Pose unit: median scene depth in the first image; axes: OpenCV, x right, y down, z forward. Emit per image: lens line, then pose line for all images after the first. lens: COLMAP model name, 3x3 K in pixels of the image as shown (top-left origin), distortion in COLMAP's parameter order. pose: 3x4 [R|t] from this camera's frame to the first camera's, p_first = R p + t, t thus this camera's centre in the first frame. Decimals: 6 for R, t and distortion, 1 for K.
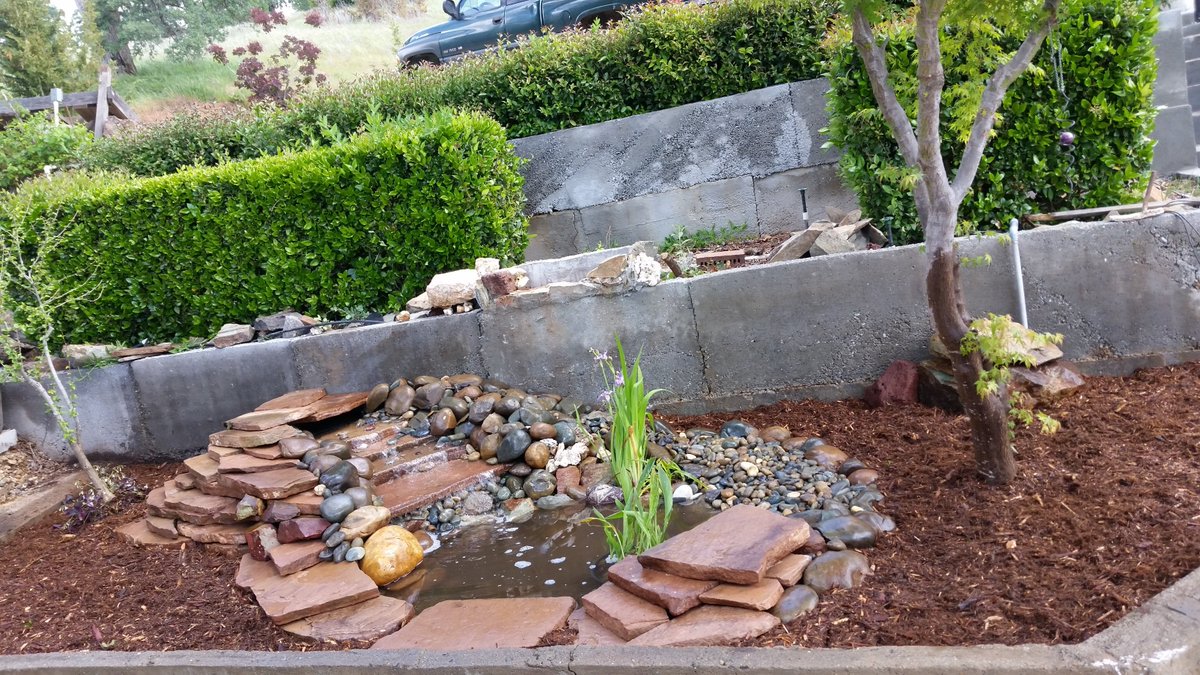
lens RADIAL K [[973.6, 0, 600.0], [0, 973.6, 337.5], [0, 0, 1]] dist [0.123173, -0.352750]
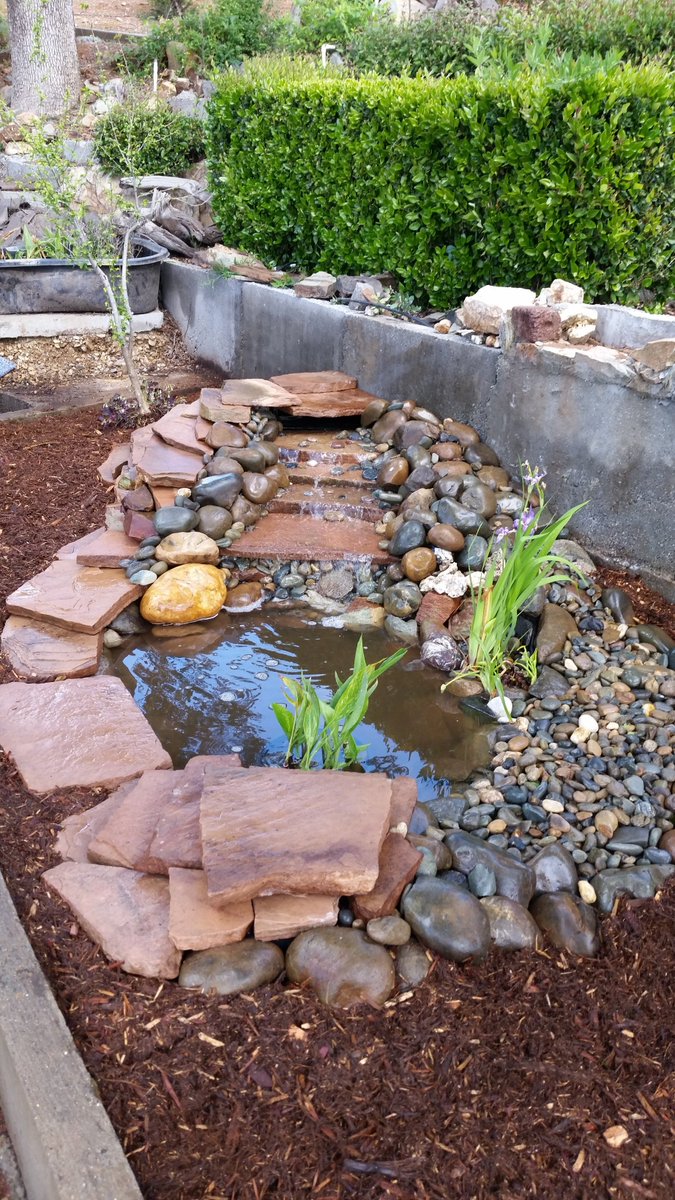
lens RADIAL K [[973.6, 0, 337.5], [0, 973.6, 600.0], [0, 0, 1]] dist [0.123173, -0.352750]
pose [[0.717312, 0.461626, -0.521886, 0.269831], [-0.274405, 0.875660, 0.397393, -0.126713], [0.640441, -0.141847, 0.754794, 0.327908]]
